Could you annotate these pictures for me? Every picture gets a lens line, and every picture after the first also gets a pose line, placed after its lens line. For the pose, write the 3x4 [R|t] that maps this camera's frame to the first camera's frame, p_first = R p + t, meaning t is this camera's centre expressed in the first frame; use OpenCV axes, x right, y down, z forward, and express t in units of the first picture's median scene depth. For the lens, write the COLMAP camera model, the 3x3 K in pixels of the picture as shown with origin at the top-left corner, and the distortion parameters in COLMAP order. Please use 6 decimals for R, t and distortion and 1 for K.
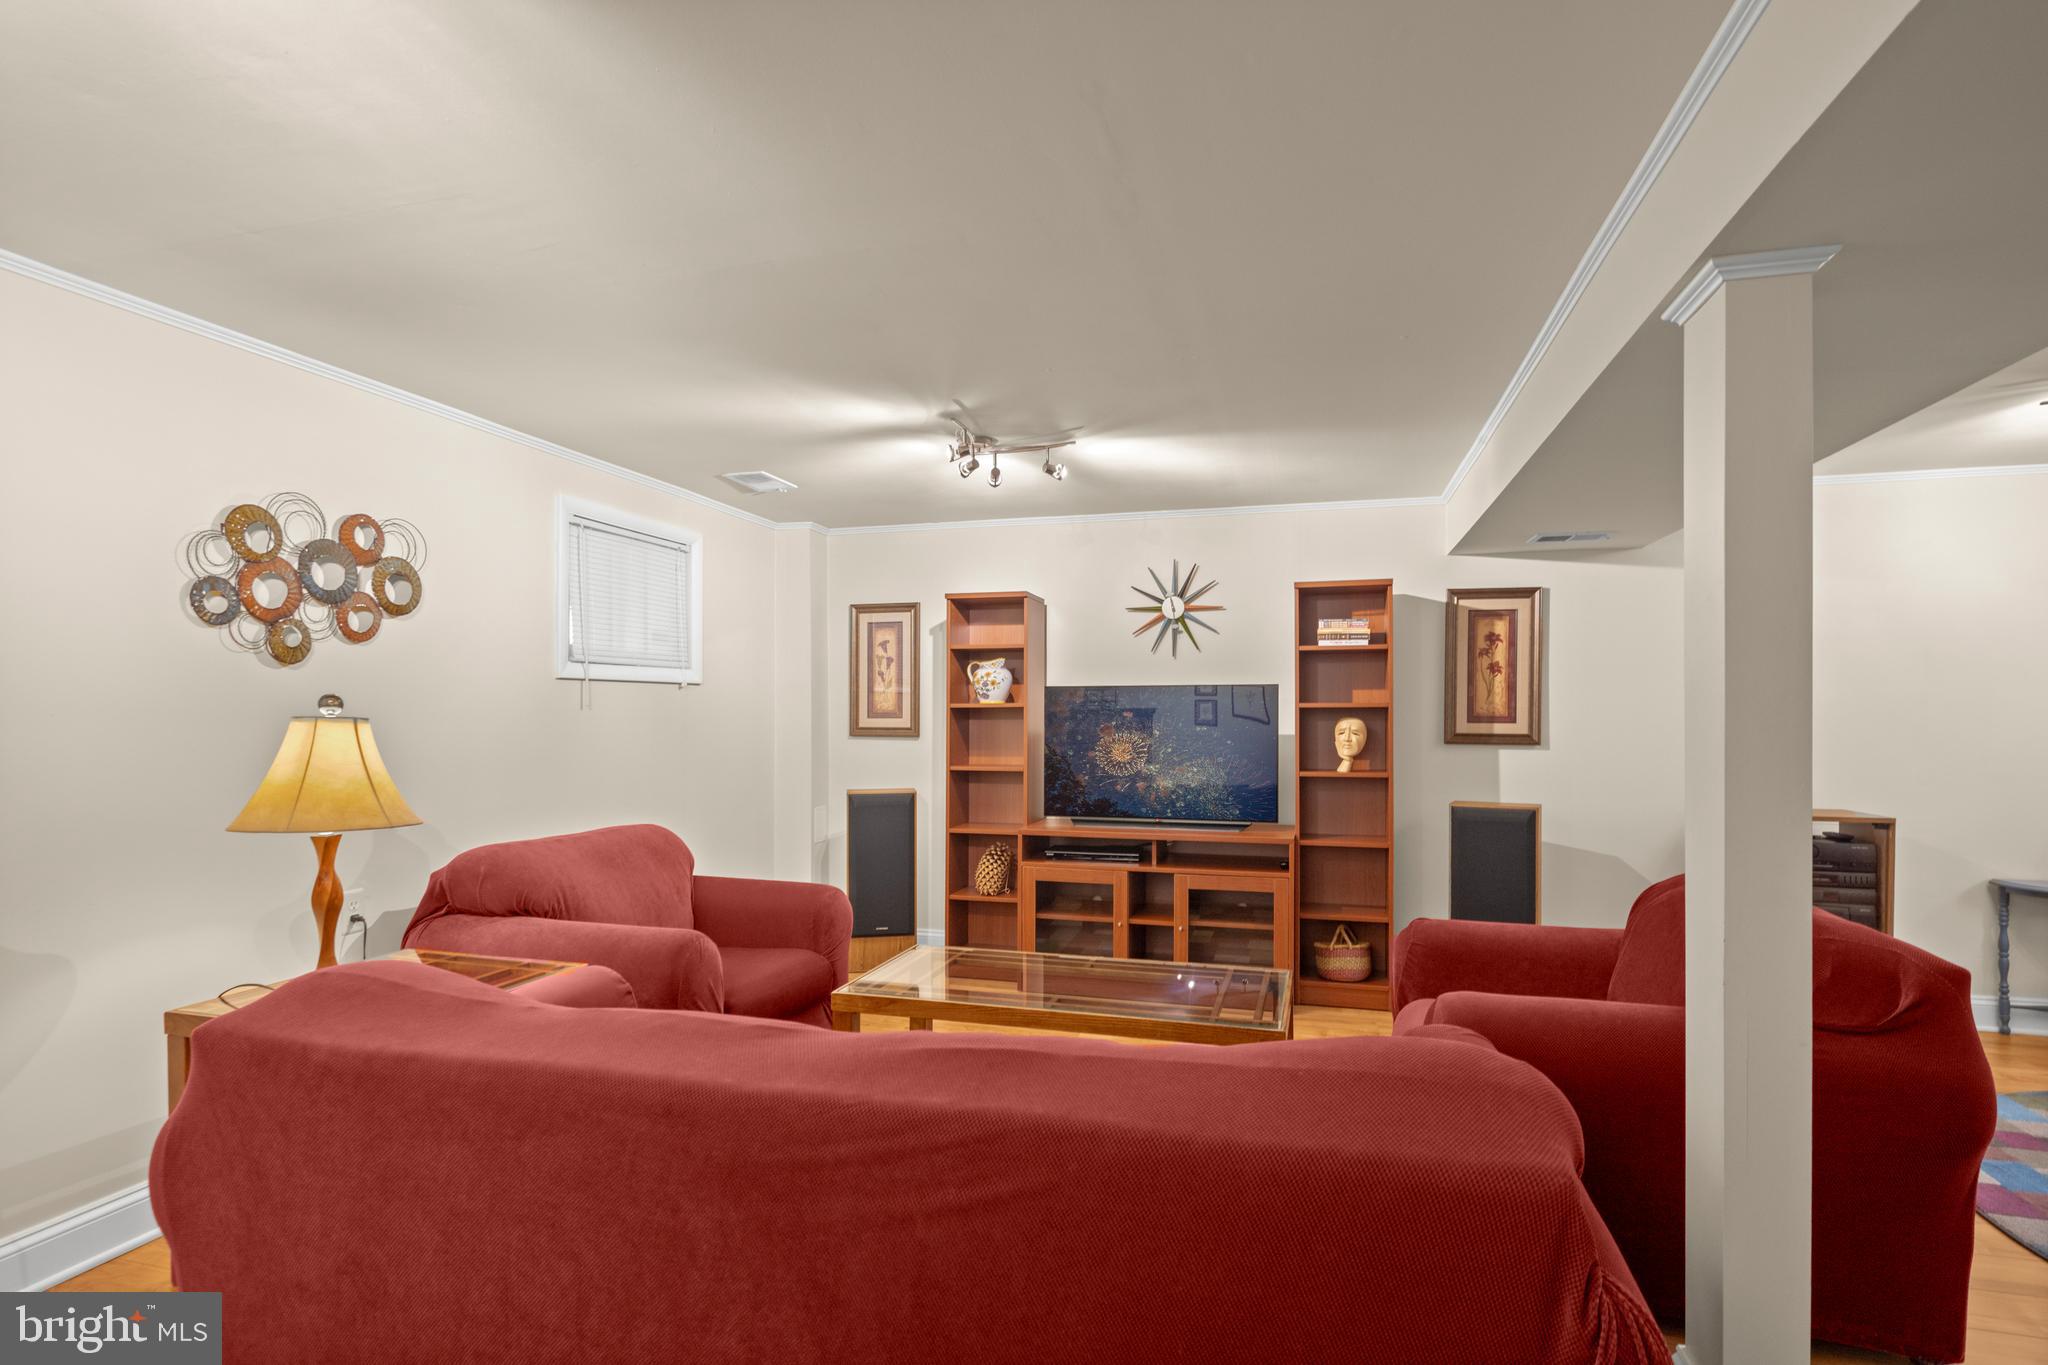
lens RADIAL K [[988.3, 0, 1027.8], [0, 988.3, 707.8], [0, 0, 1]] dist [-0.001001, -0.001363]
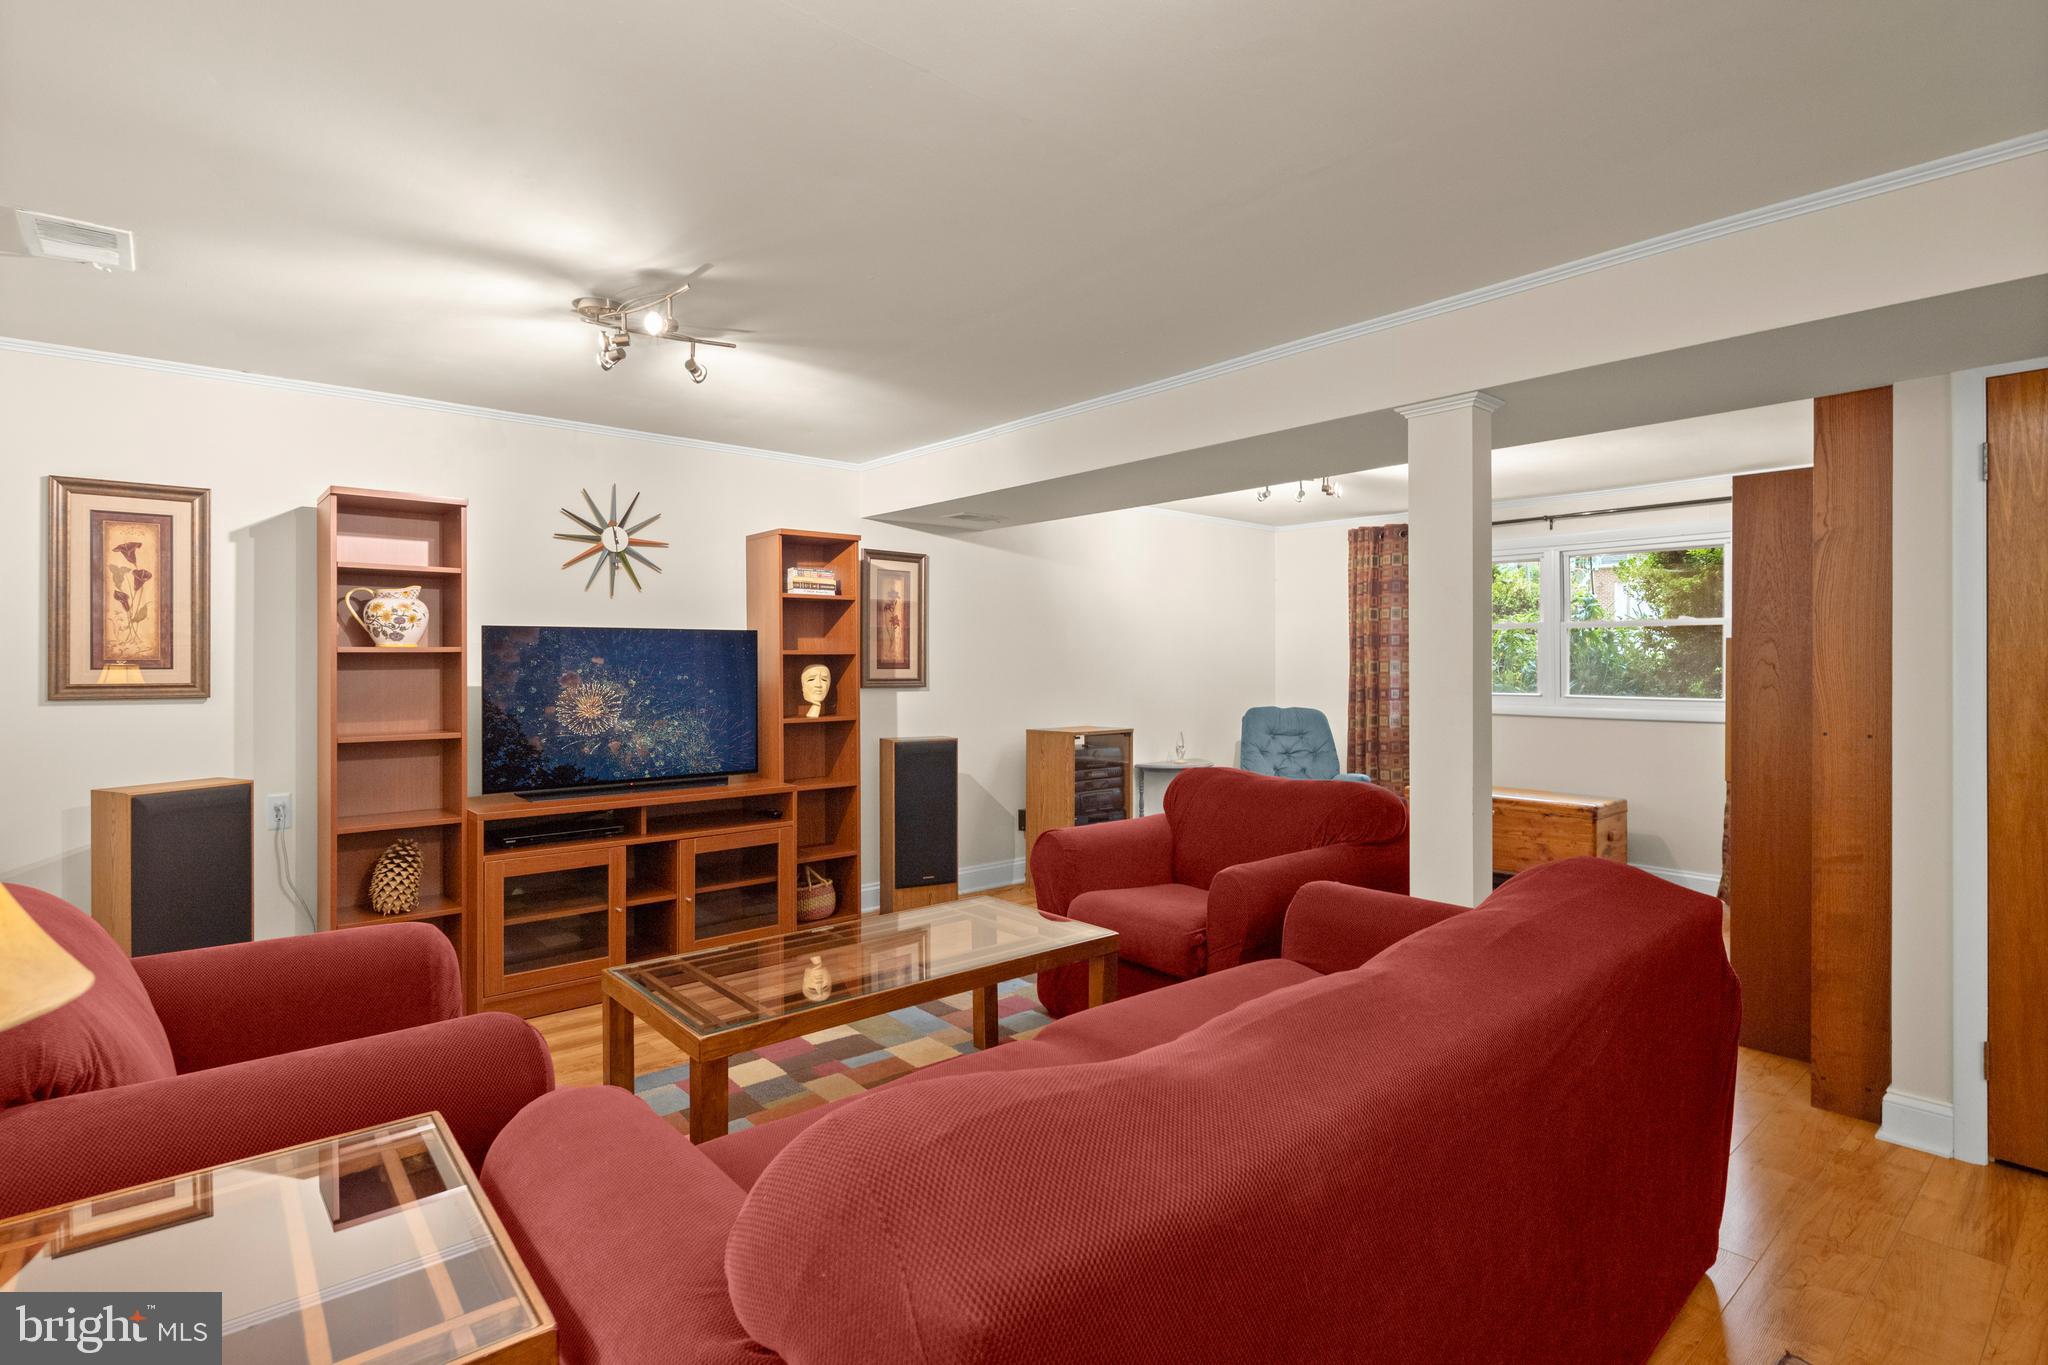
lens RADIAL K [[988.3, 0, 1013.1], [0, 988.3, 649.1], [0, 0, 1]] dist [-0.001001, -0.001363]
pose [[0.560887, 0.009566, 0.827837, -0.415928], [-0.000276, 0.999935, -0.011368, 0.005553], [-0.827892, 0.006148, 0.560854, 0.246410]]
